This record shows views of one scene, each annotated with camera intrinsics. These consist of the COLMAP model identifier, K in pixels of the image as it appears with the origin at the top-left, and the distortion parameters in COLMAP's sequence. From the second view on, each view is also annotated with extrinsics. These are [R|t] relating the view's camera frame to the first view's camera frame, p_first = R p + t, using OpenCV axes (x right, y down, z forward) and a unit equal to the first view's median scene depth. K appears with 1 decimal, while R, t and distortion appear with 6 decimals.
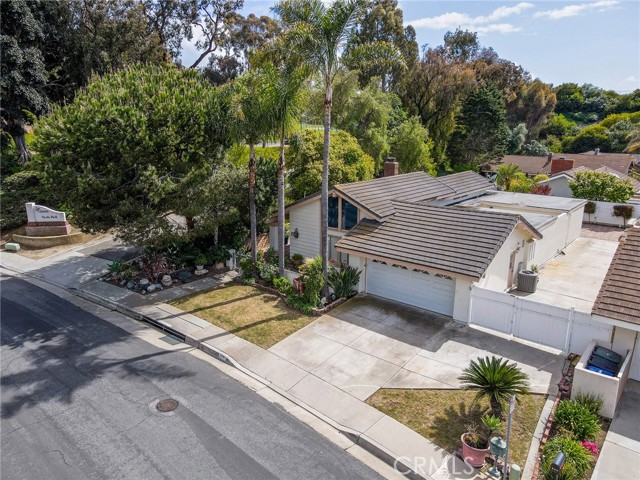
lens RADIAL K [[467.3, 0, 320.0], [0, 467.3, 240.0], [0, 0, 1]] dist [0.010842, 0.000316]
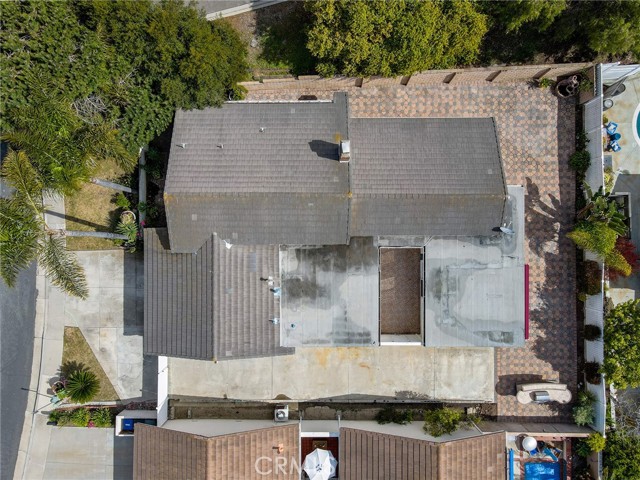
lens RADIAL K [[463.1, 0, 322.4], [0, 463.1, 241.1], [0, 0, 1]] dist [-0.001019, 0.020776]
pose [[0.645002, 0.764181, -0.000449, 0.325657], [-0.197199, 0.167011, 0.966033, -1.130982], [0.738299, -0.623005, 0.258418, 0.954735]]
